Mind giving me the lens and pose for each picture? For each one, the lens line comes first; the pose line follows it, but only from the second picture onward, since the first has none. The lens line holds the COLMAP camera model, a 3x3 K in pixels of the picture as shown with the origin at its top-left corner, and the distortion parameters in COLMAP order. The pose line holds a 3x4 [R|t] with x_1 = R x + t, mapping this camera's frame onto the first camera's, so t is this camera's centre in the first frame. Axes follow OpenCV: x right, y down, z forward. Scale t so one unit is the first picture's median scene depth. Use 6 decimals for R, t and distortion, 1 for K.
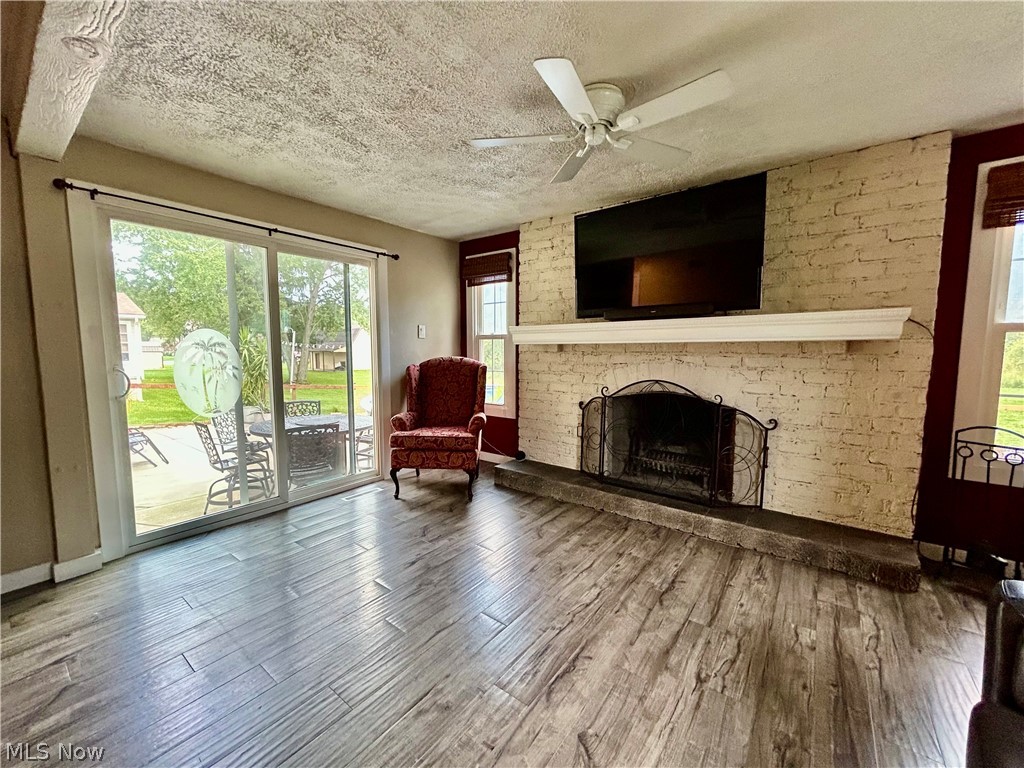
lens RADIAL K [[412.9, 0, 528.4], [0, 412.9, 383.8], [0, 0, 1]] dist [-0.001641, 0.002234]
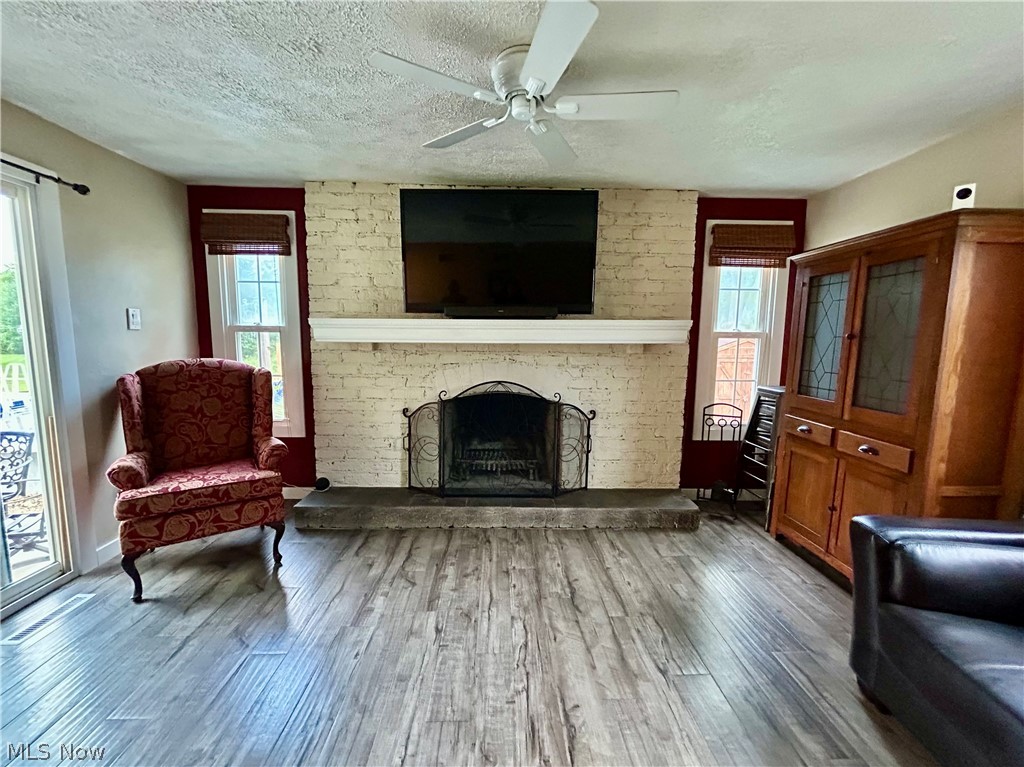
lens RADIAL K [[412.9, 0, 513.7], [0, 412.9, 383.9], [0, 0, 1]] dist [-0.001641, 0.002234]
pose [[0.788570, -0.064834, 0.611518, -0.265486], [0.041238, 0.997763, 0.052606, -0.054056], [-0.613561, -0.016266, 0.789480, 0.217038]]
